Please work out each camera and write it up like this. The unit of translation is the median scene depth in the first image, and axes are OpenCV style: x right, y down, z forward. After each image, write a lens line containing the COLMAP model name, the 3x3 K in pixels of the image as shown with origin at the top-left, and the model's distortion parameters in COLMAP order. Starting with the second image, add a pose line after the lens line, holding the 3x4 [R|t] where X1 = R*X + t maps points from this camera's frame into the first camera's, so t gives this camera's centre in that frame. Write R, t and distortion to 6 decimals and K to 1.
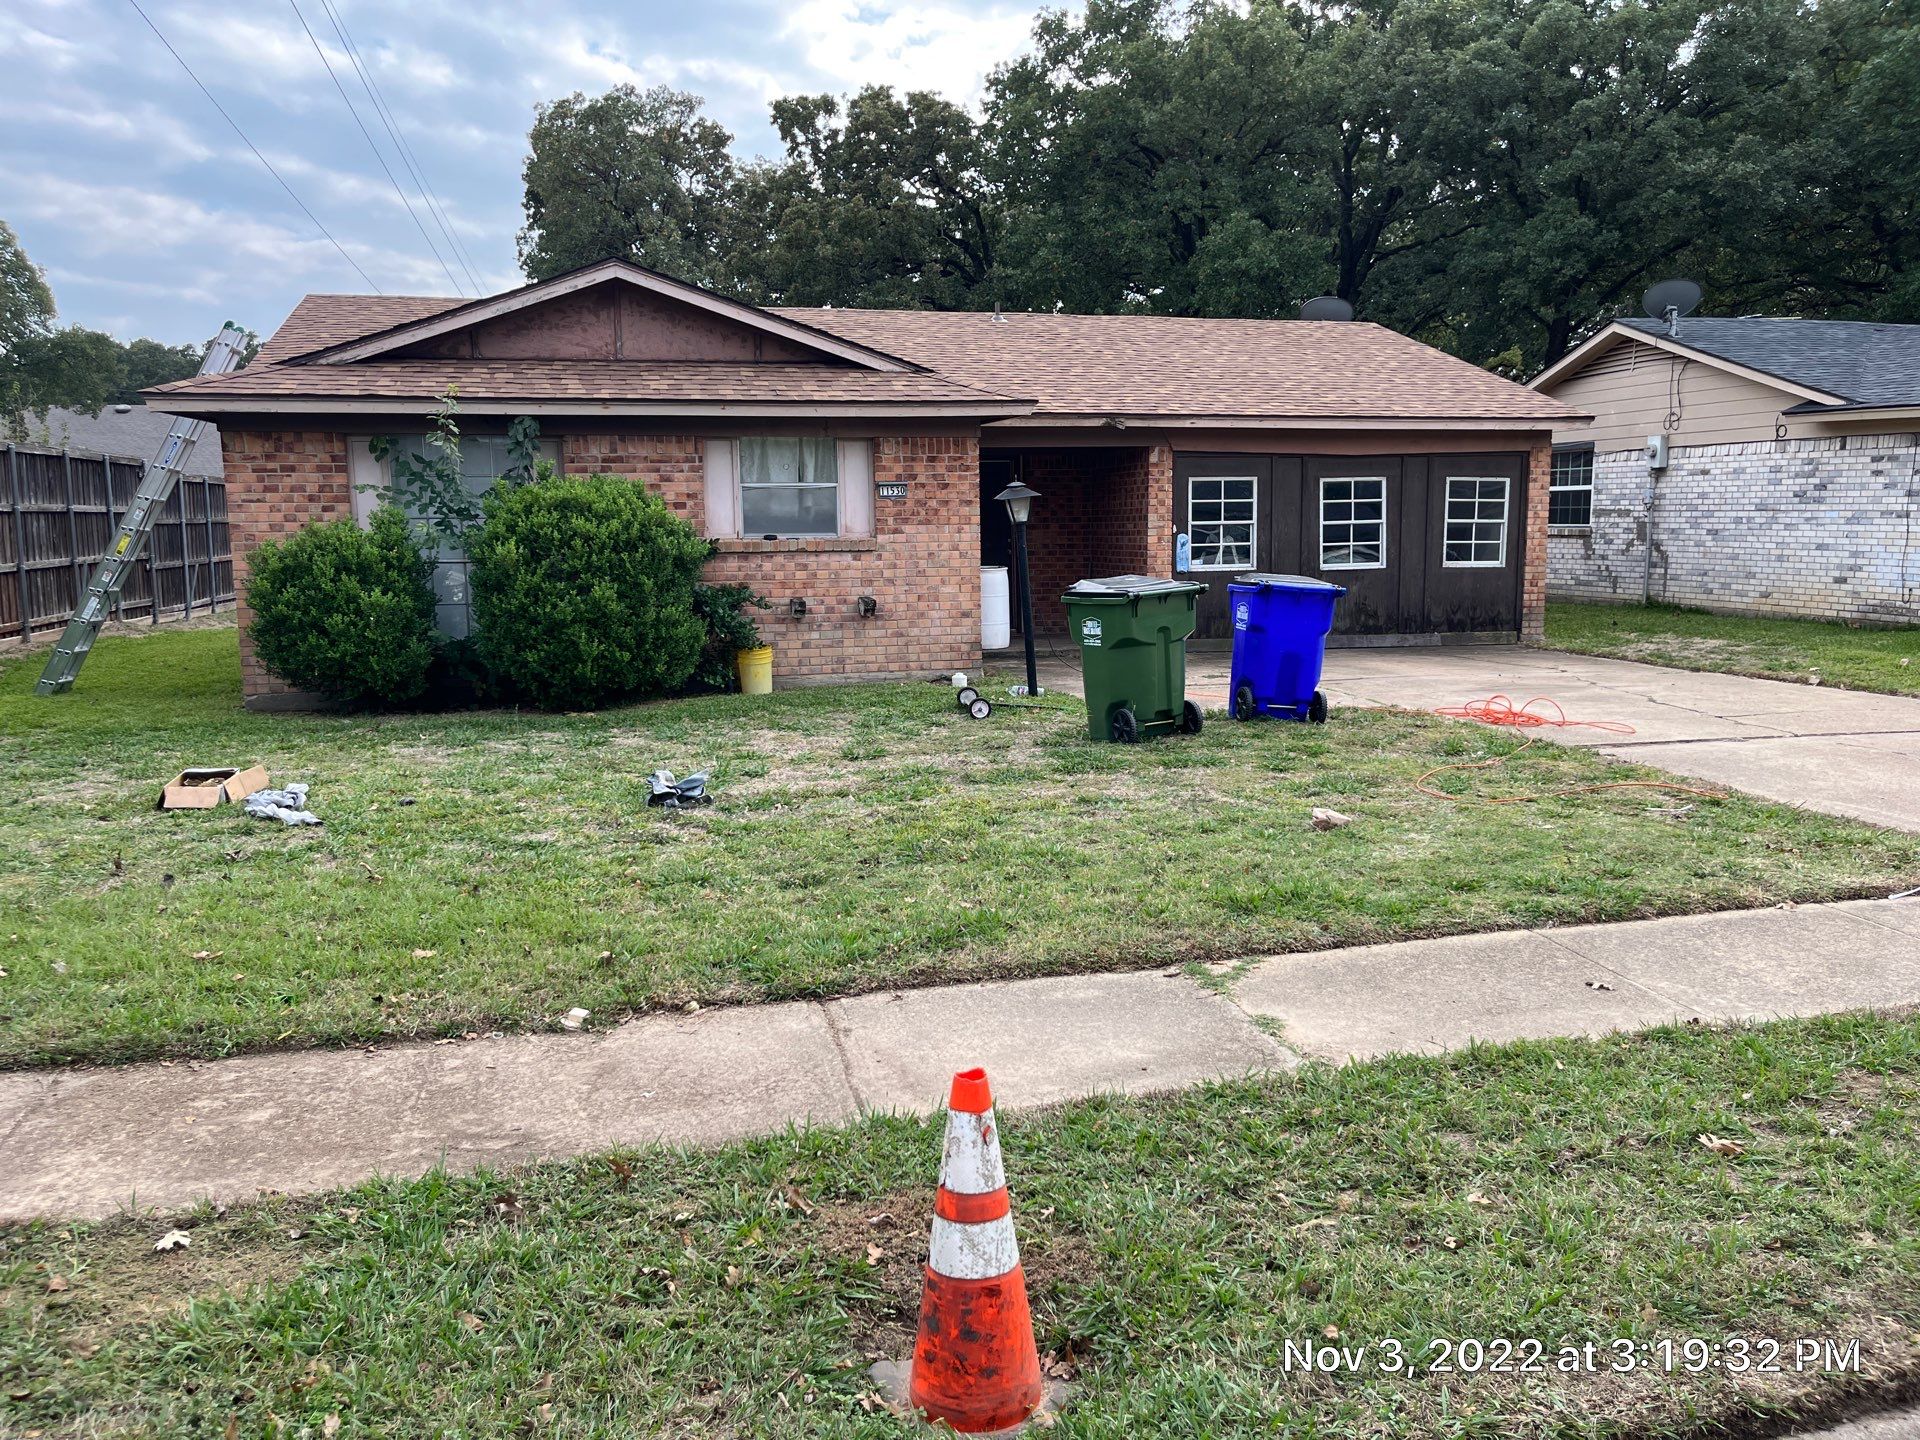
lens RADIAL K [[1680.1, 0, 1004.8], [0, 1680.1, 788.0], [0, 0, 1]] dist [0.076993, -0.163288]
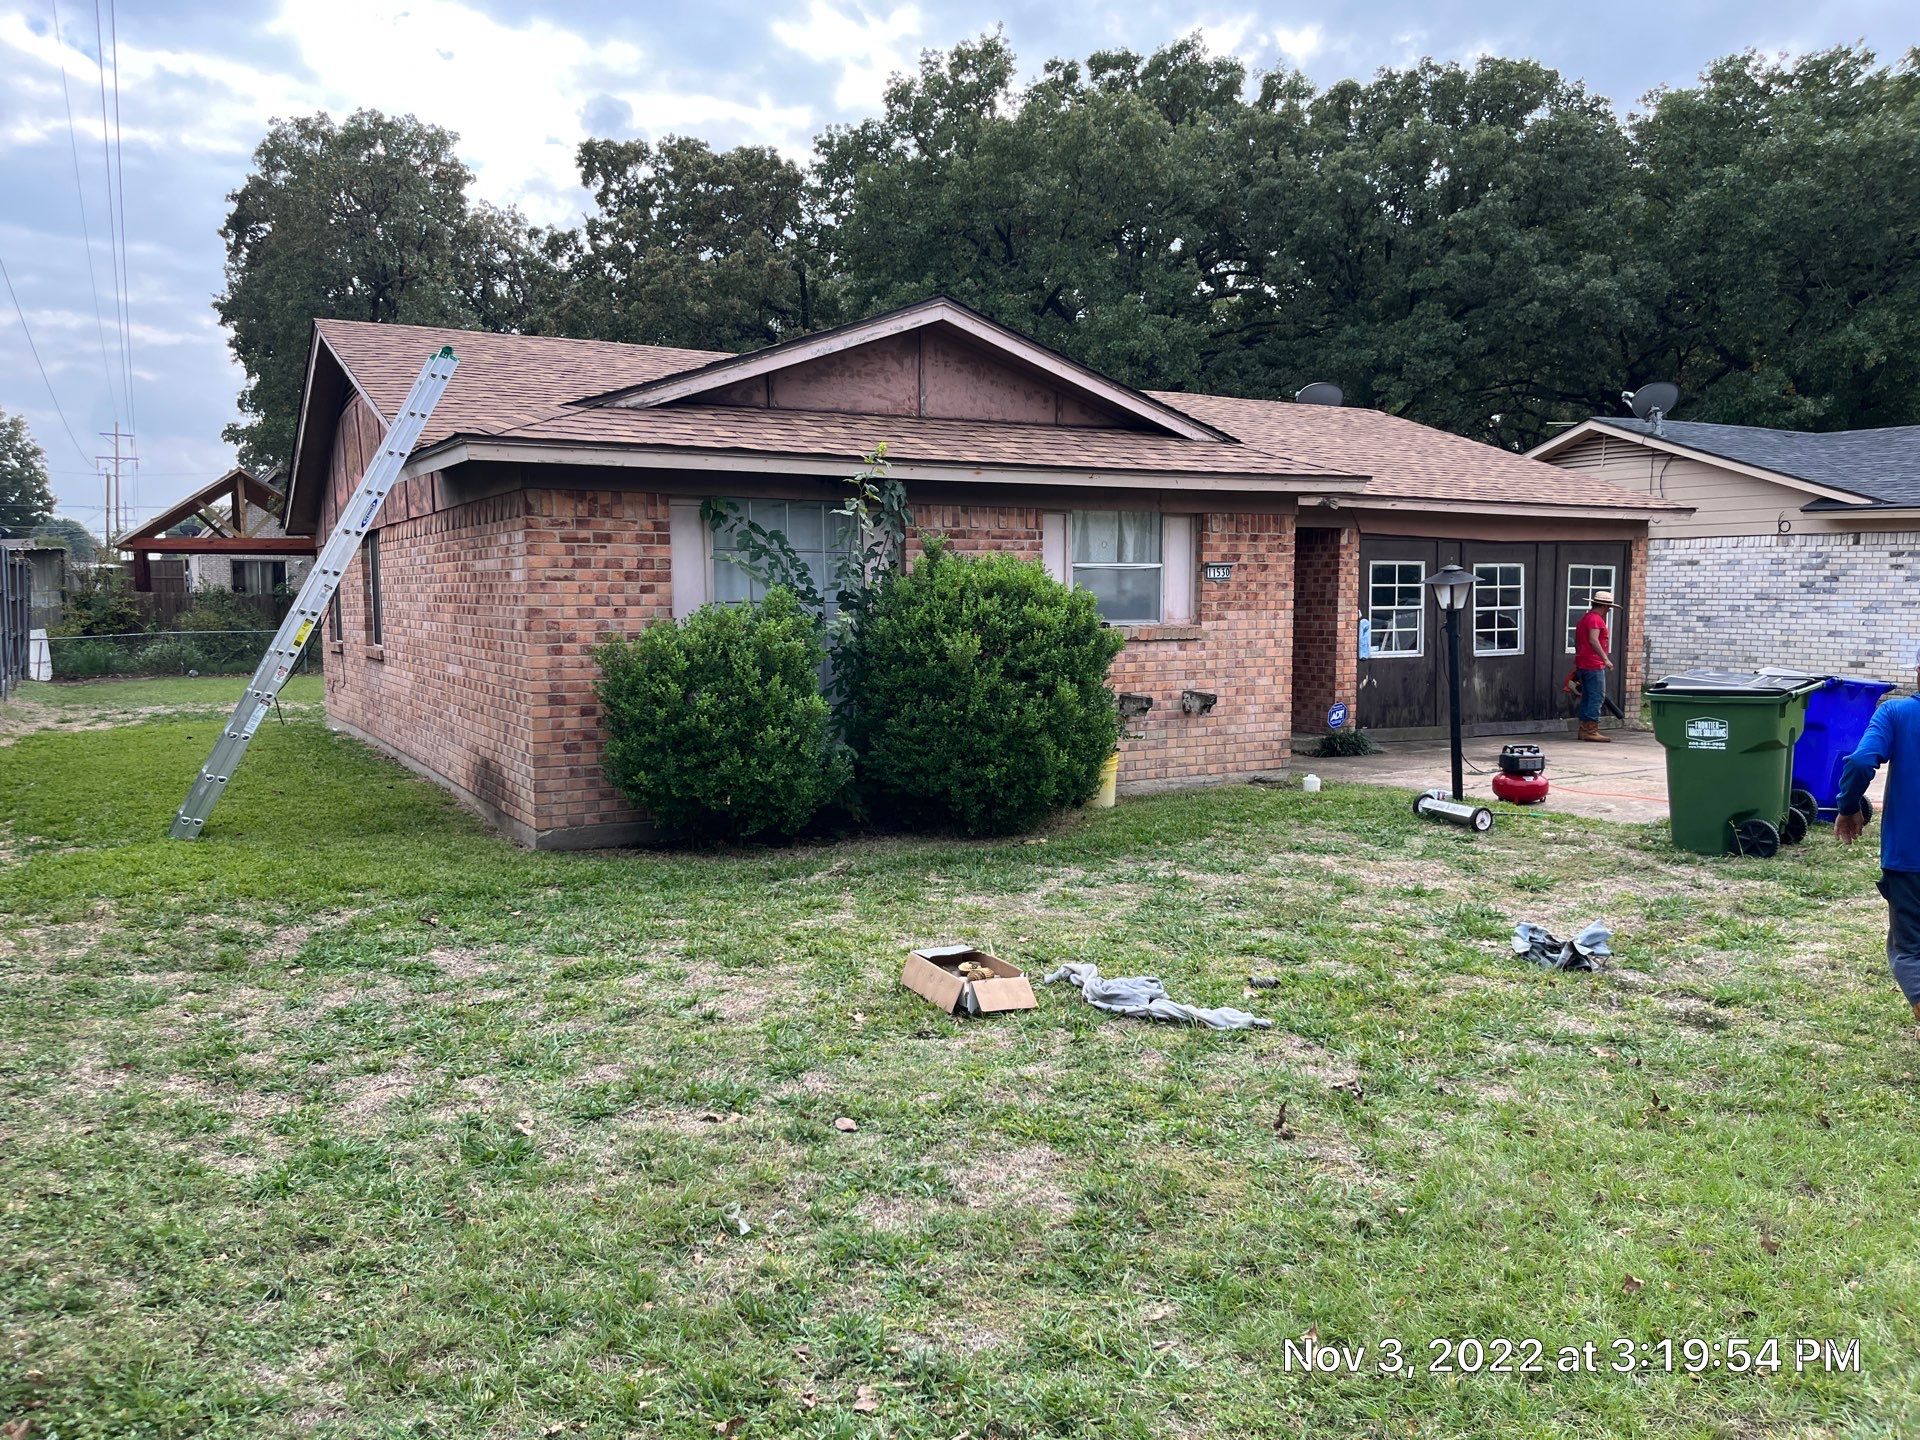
lens RADIAL K [[1652.1, 0, 961.5], [0, 1652.1, 768.7], [0, 0, 1]] dist [0.051212, -0.112149]
pose [[0.949600, -0.024723, 0.312489, -0.408724], [0.041264, 0.998069, -0.046429, -0.032728], [-0.310738, 0.056984, 0.948786, 0.188142]]
